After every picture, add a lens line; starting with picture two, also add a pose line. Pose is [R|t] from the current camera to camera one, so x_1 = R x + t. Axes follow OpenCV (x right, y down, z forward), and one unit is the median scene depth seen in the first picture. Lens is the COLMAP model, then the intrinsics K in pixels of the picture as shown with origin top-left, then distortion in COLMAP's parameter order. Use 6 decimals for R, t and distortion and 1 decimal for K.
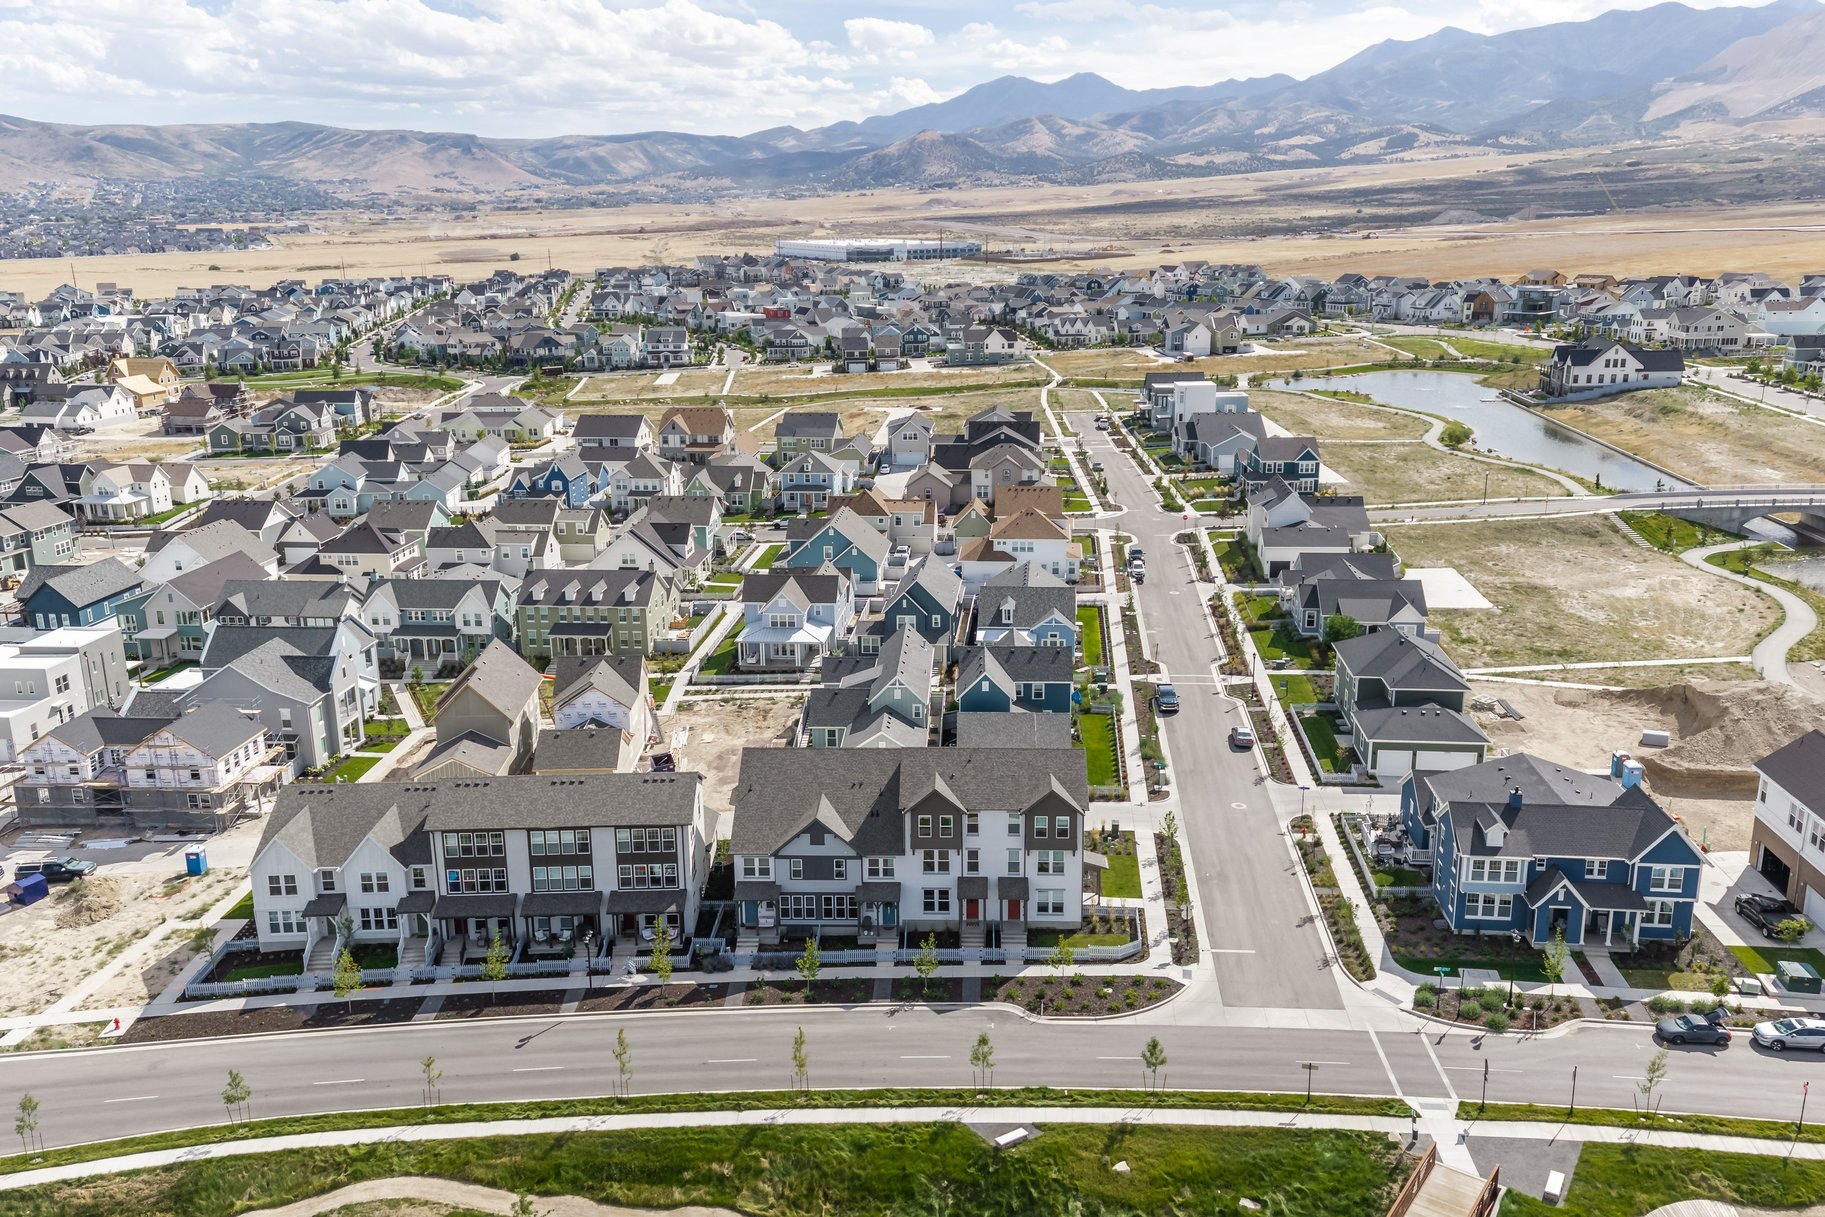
lens RADIAL K [[1487.6, 0, 912.5], [0, 1487.6, 608.5], [0, 0, 1]] dist [0.102509, -0.012711]
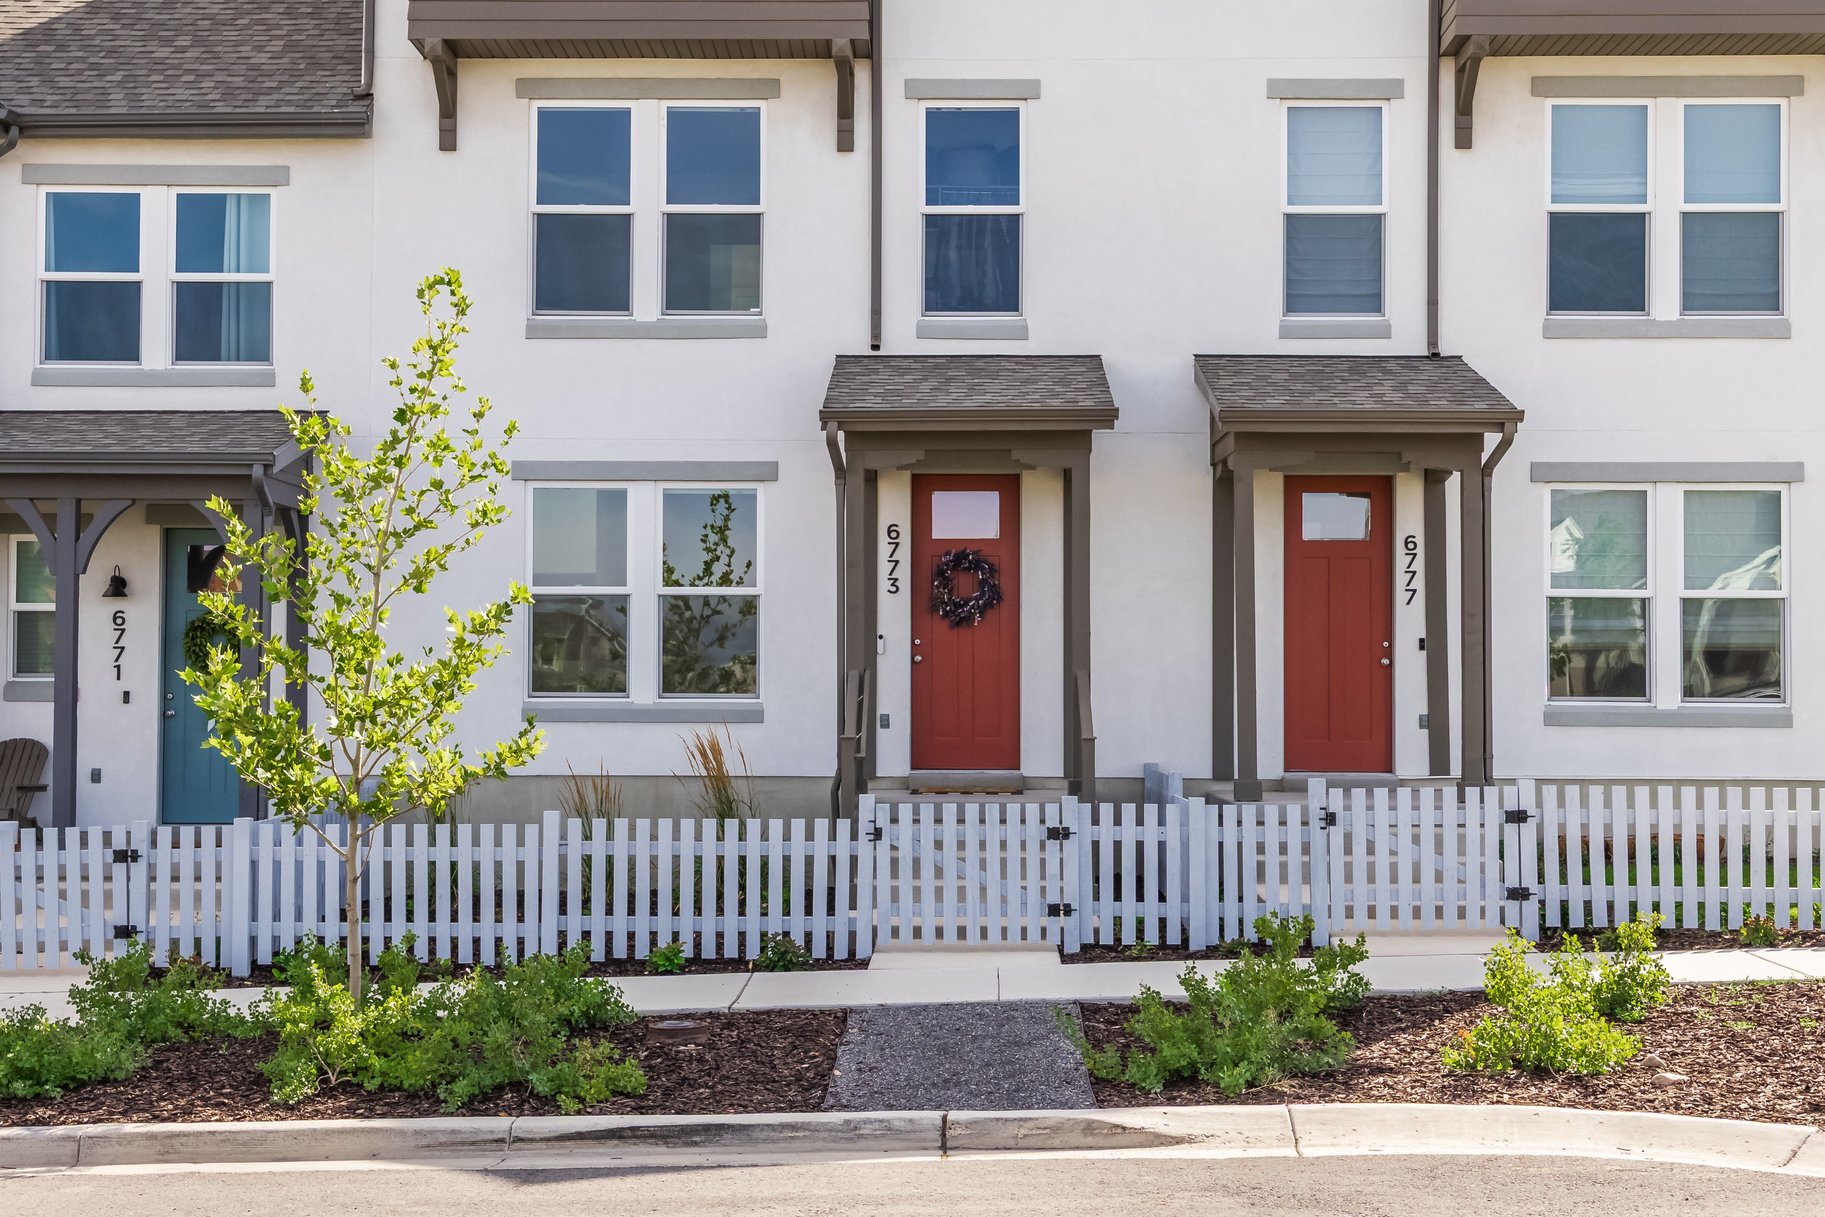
lens RADIAL K [[2610.4, 0, 888.0], [0, 2610.4, 603.6], [0, 0, 1]] dist [0.046521, 0.013442]
pose [[0.999740, 0.015602, 0.016620, 0.031185], [-0.009975, 0.954989, -0.296475, 0.255341], [-0.020498, 0.296232, 0.954896, 0.815510]]
